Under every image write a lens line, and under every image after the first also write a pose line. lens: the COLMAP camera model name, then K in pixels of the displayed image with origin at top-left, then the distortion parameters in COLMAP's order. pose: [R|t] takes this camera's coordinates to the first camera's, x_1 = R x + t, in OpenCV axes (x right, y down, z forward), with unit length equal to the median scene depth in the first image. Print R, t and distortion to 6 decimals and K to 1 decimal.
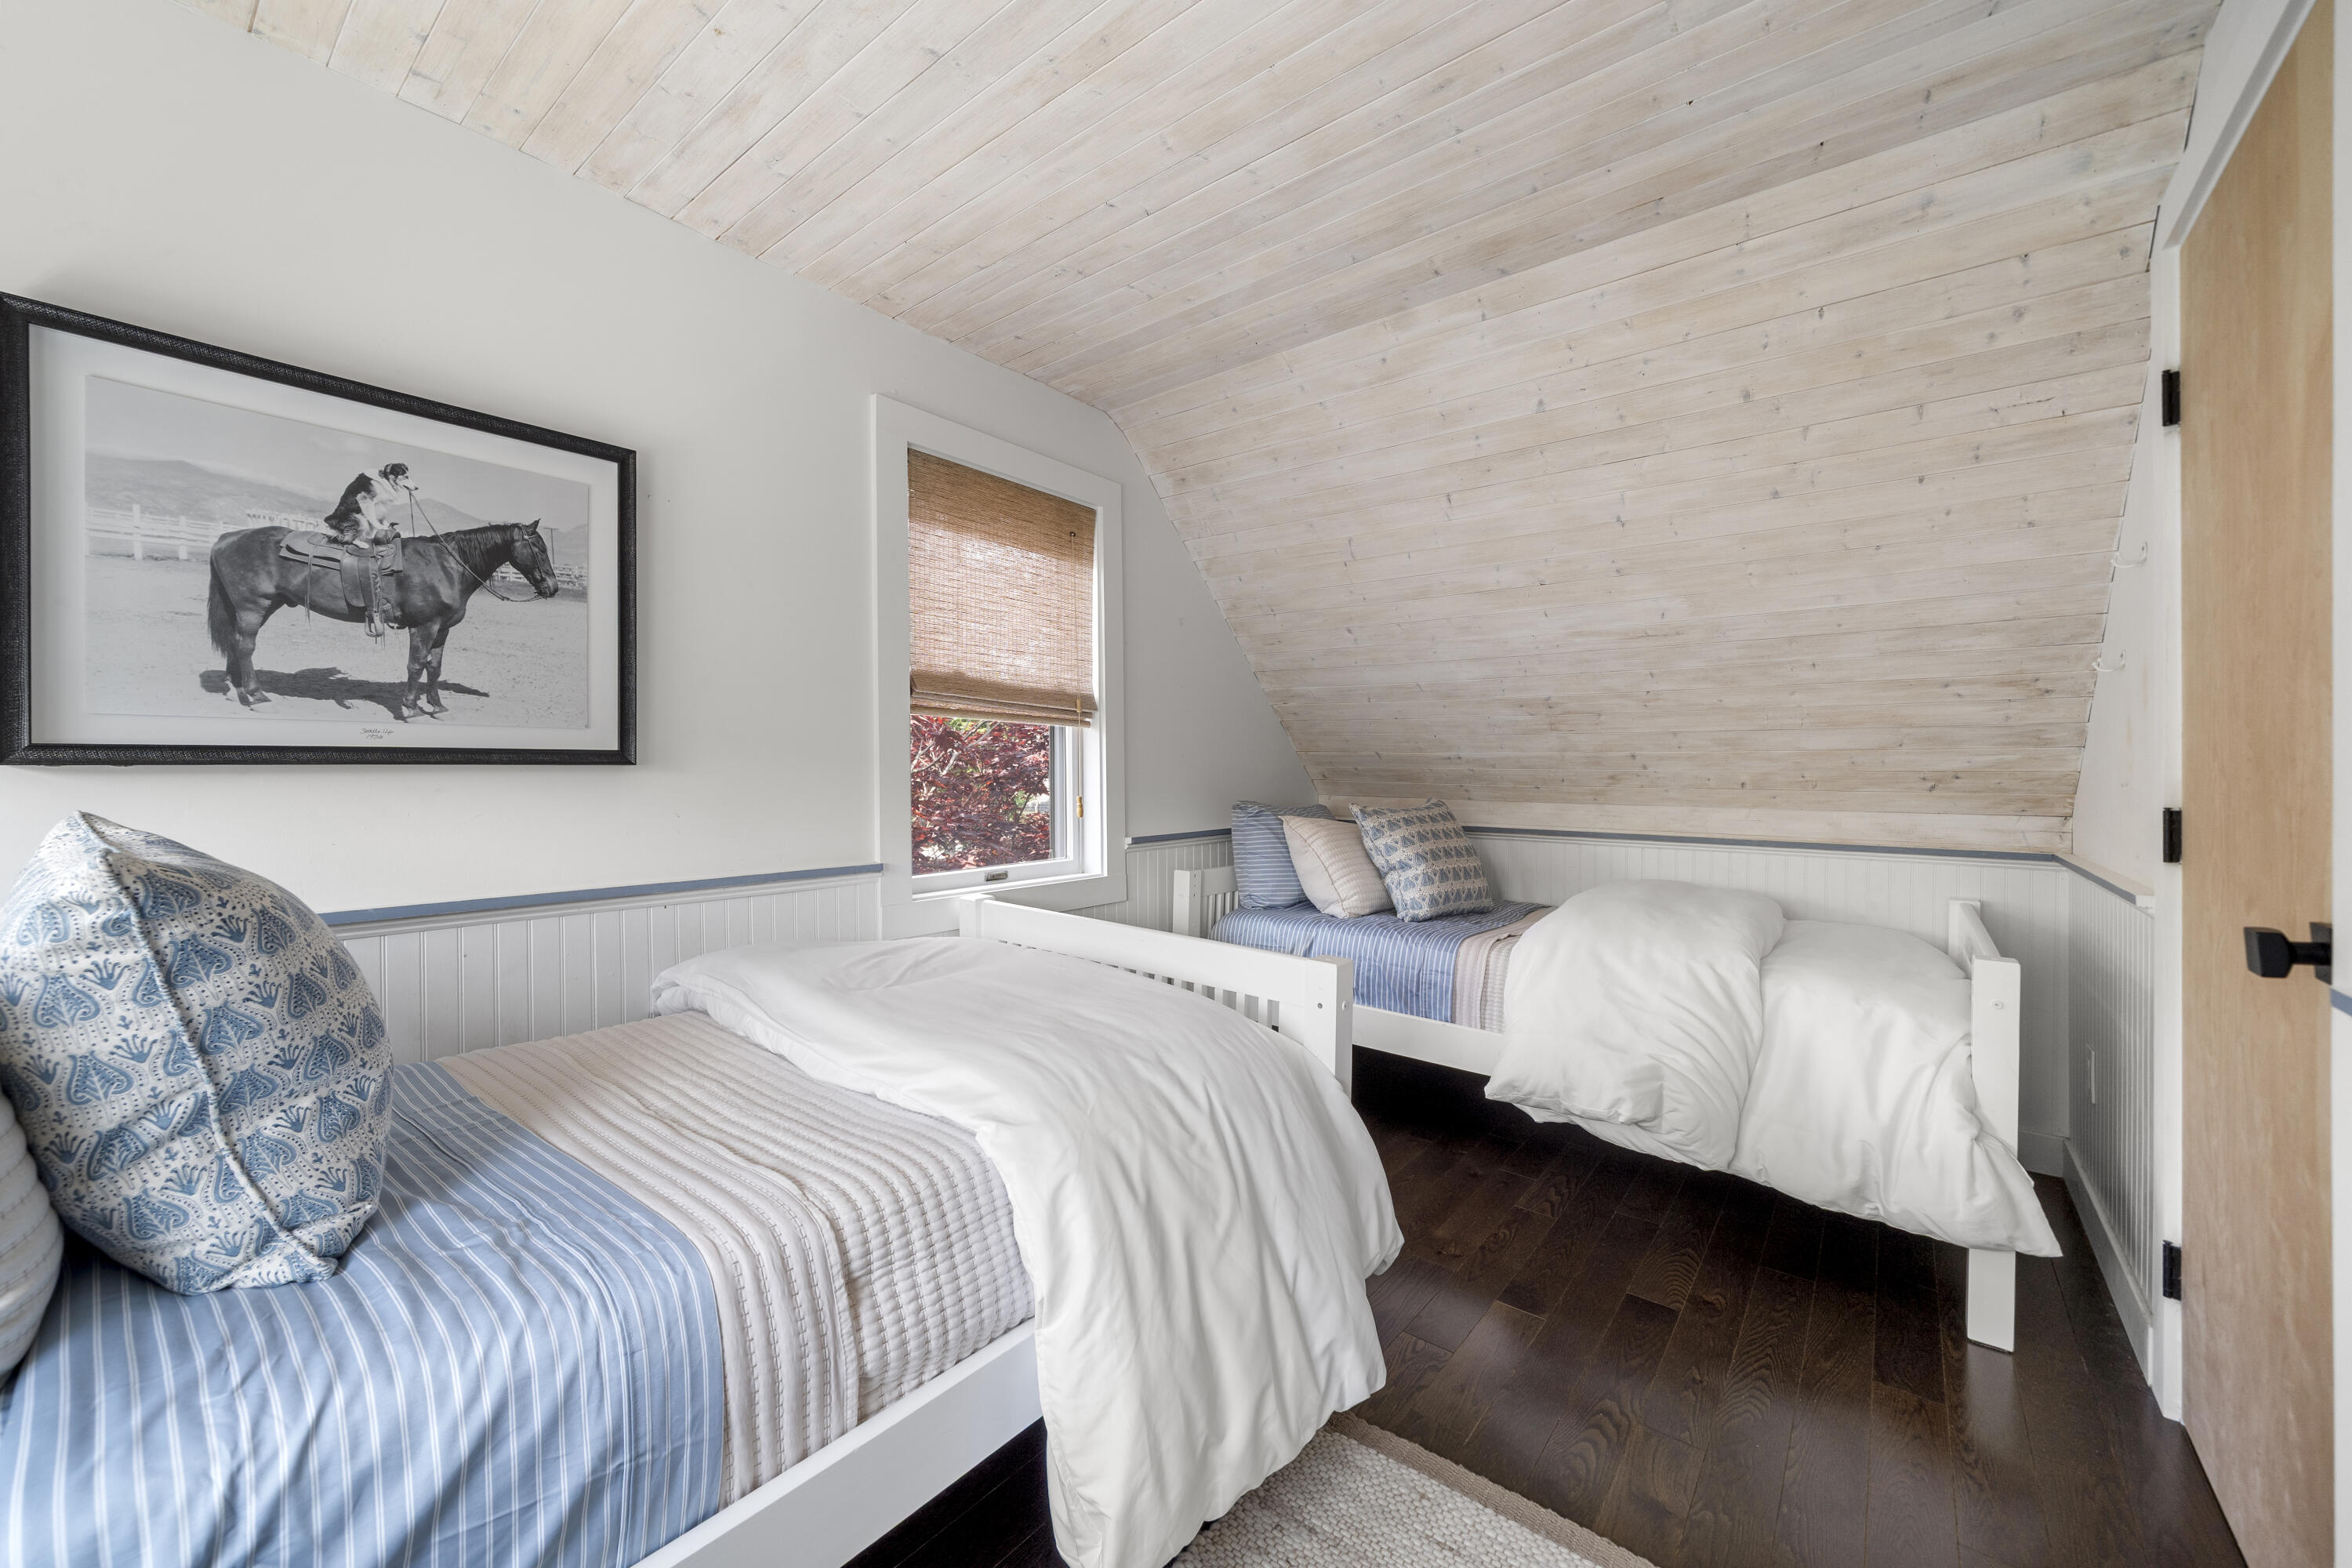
lens RADIAL K [[878.0, 0, 1176.0], [0, 878.0, 784.0], [0, 0, 1]] dist [0.000243, 0.000118]
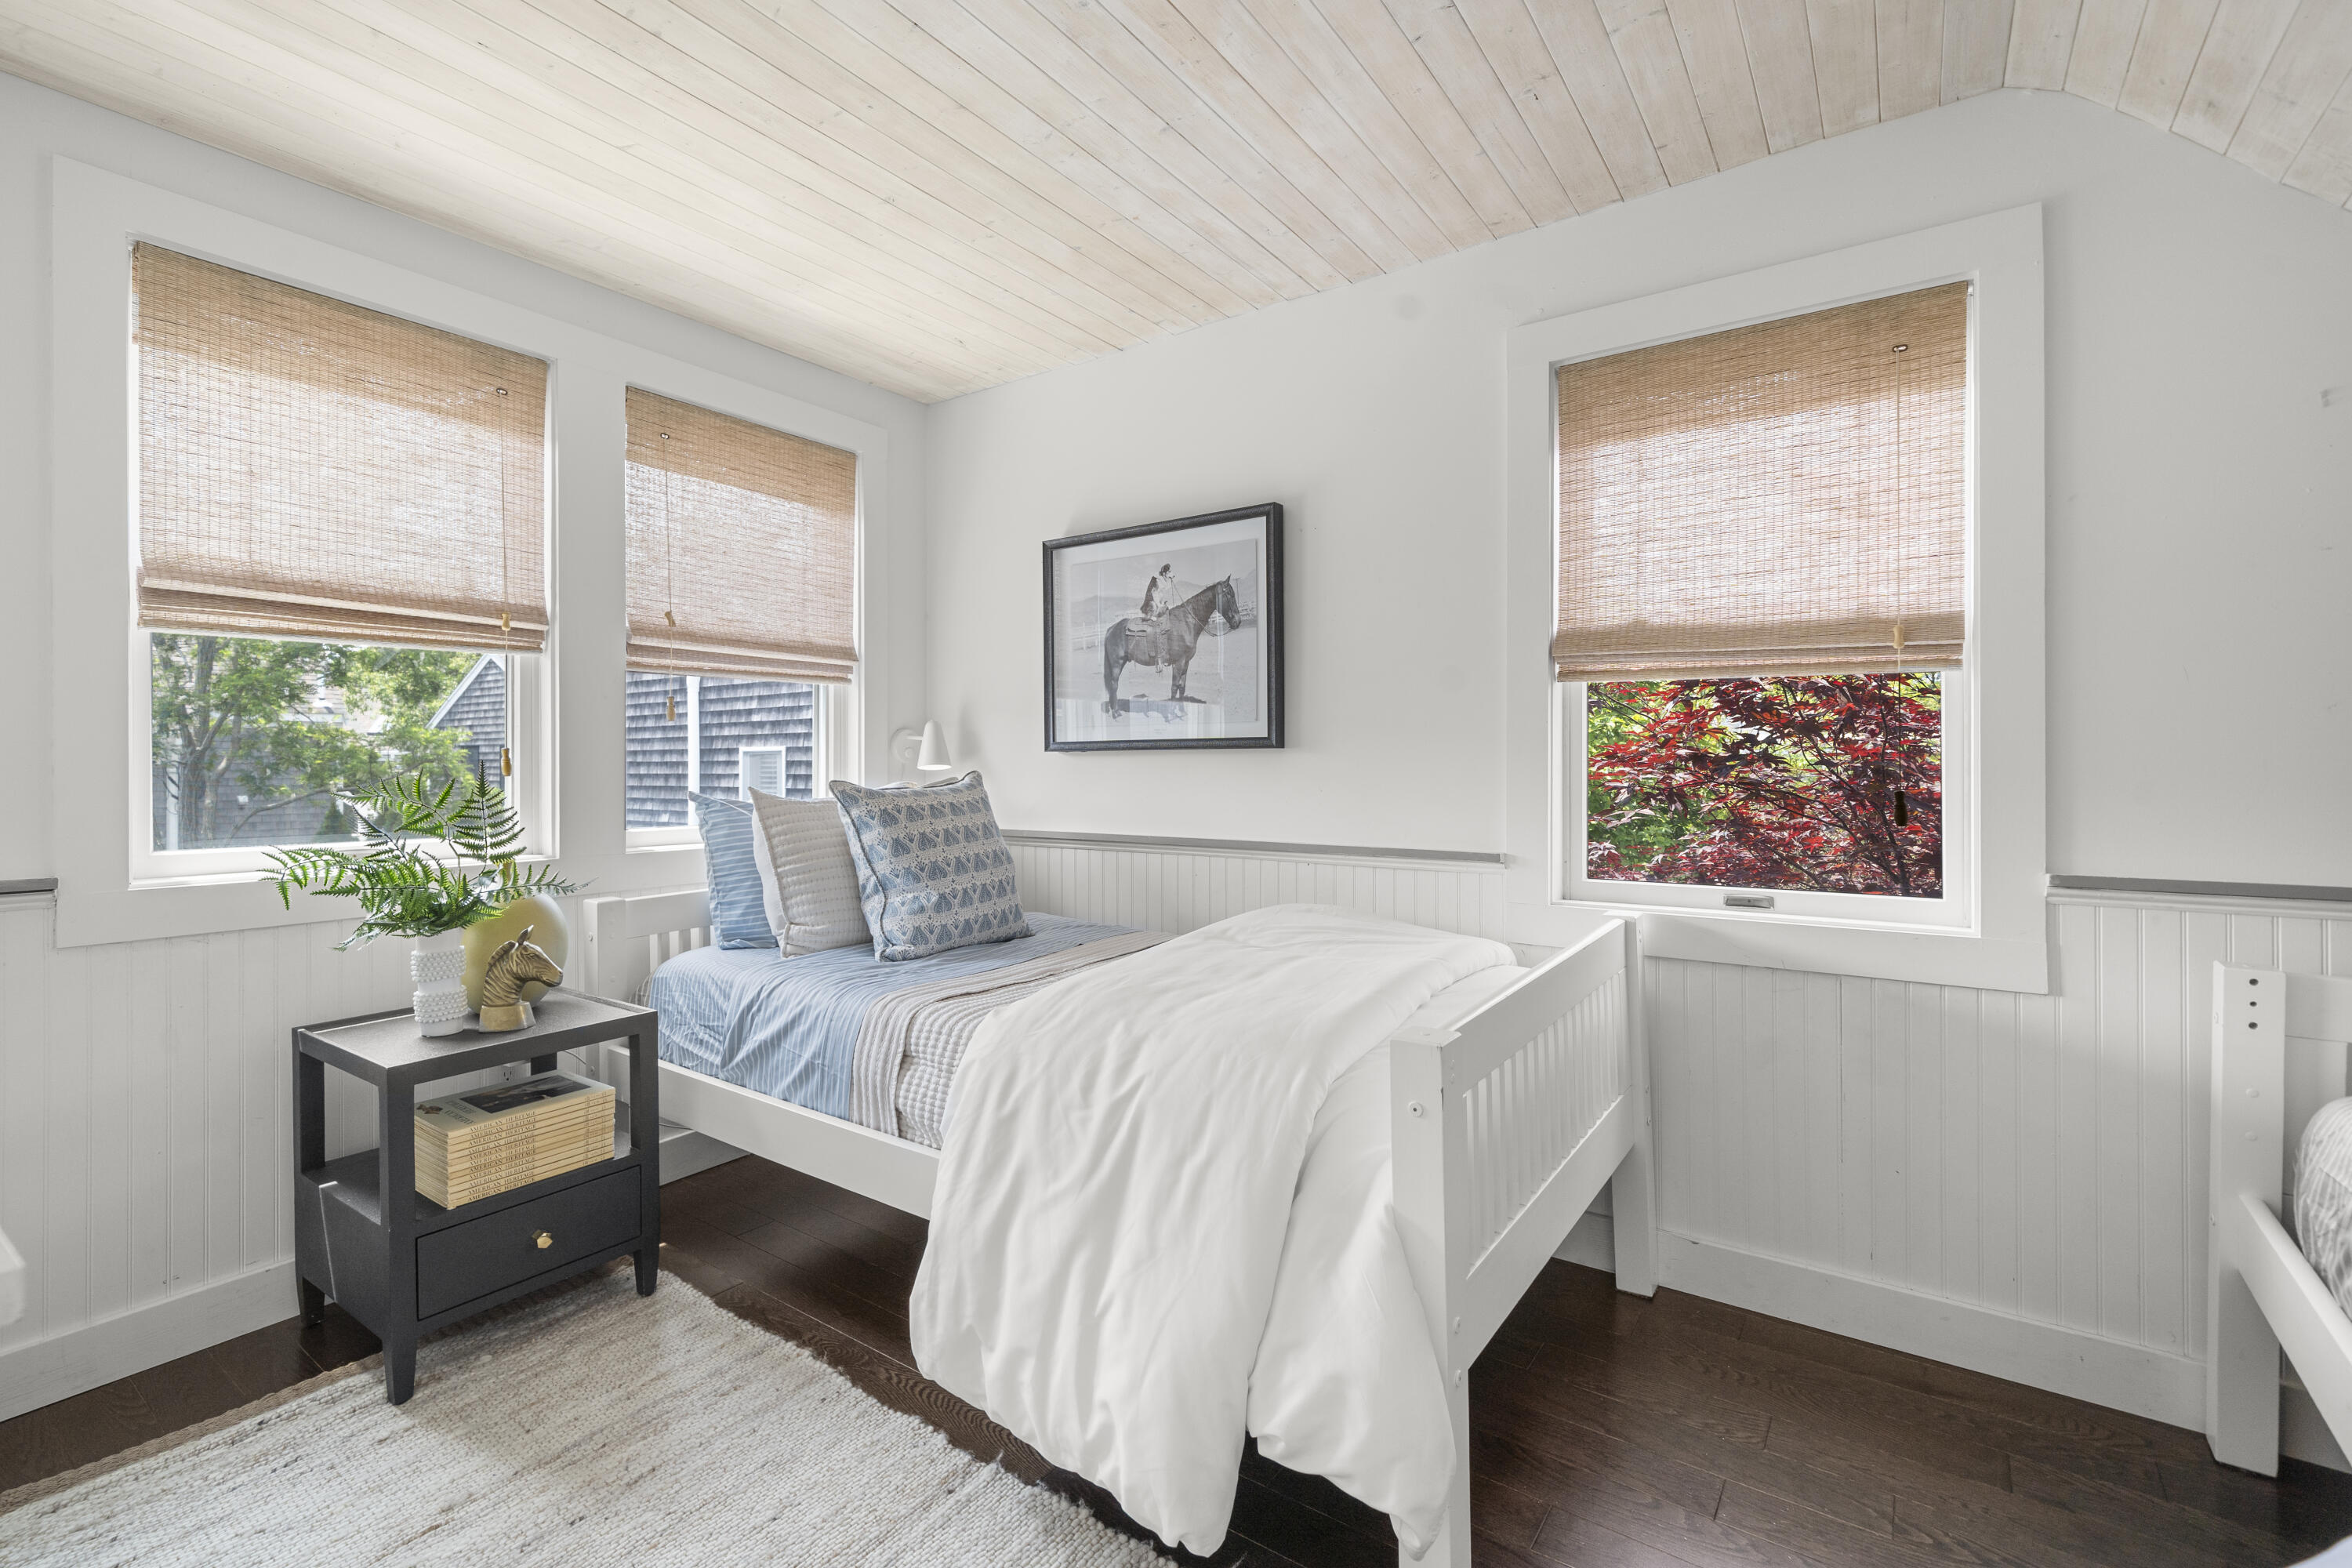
lens RADIAL K [[1079.1, 0, 1175.4], [0, 1079.1, 775.4], [0, 0, 1]] dist [0.001851, 0.000686]
pose [[0.061987, 0.010286, -0.998024, 1.105217], [-0.012199, 0.999880, 0.009548, 0.006043], [0.998002, 0.011583, 0.062105, 0.892642]]
